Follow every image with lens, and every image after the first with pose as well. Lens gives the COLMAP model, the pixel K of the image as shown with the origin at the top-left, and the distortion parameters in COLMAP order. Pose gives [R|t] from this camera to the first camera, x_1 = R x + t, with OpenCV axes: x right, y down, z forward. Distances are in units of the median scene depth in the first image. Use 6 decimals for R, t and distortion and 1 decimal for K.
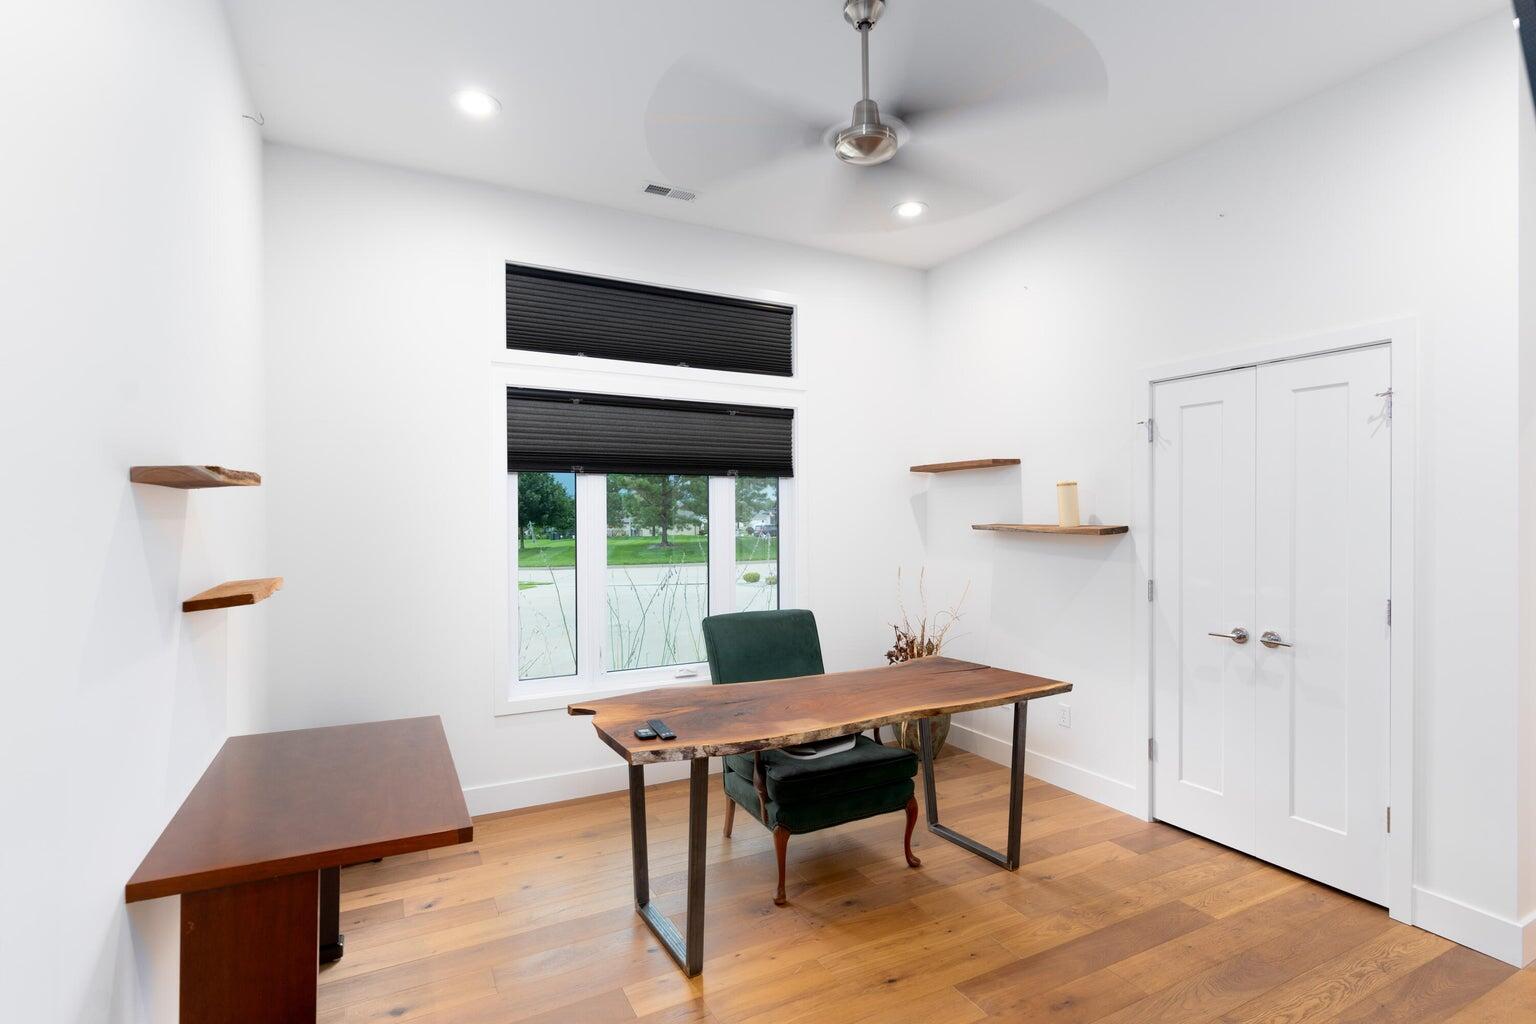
lens RADIAL K [[734.9, 0, 758.2], [0, 734.9, 514.8], [0, 0, 1]] dist [0.001891, 0.000915]
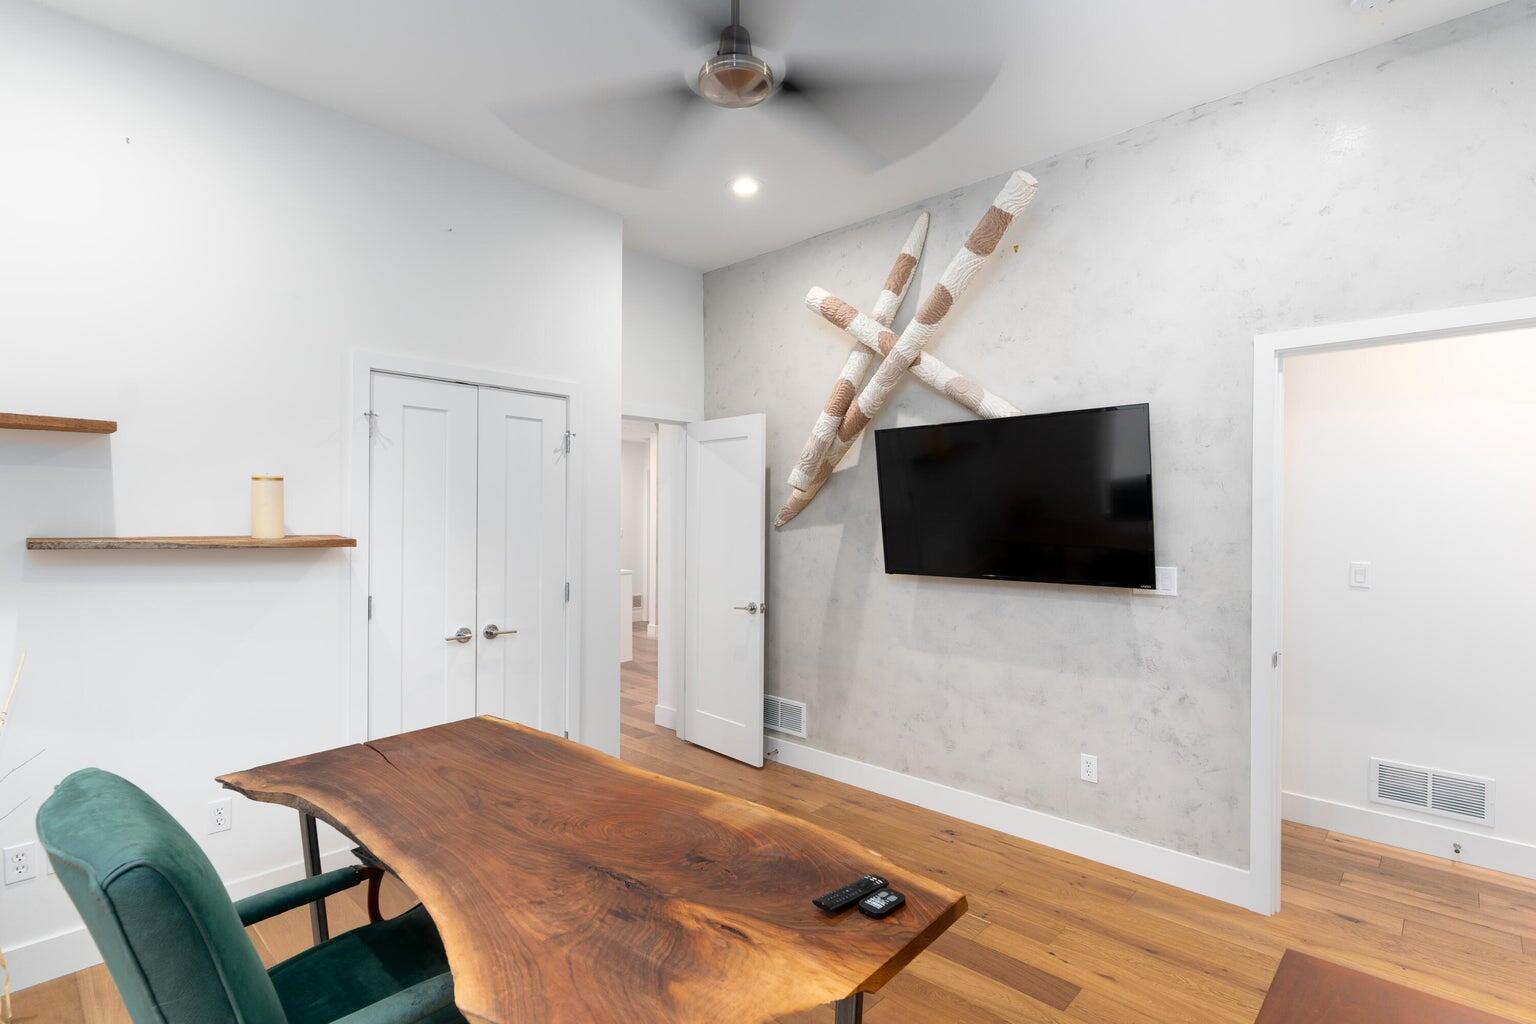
lens RADIAL K [[734.9, 0, 762.0], [0, 734.9, 518.3], [0, 0, 1]] dist [0.001891, 0.000915]
pose [[-0.322225, 0.002004, 0.946661, -0.510175], [-0.003444, 0.999989, -0.003289, -0.002577], [-0.946657, -0.004320, -0.322214, 0.969548]]
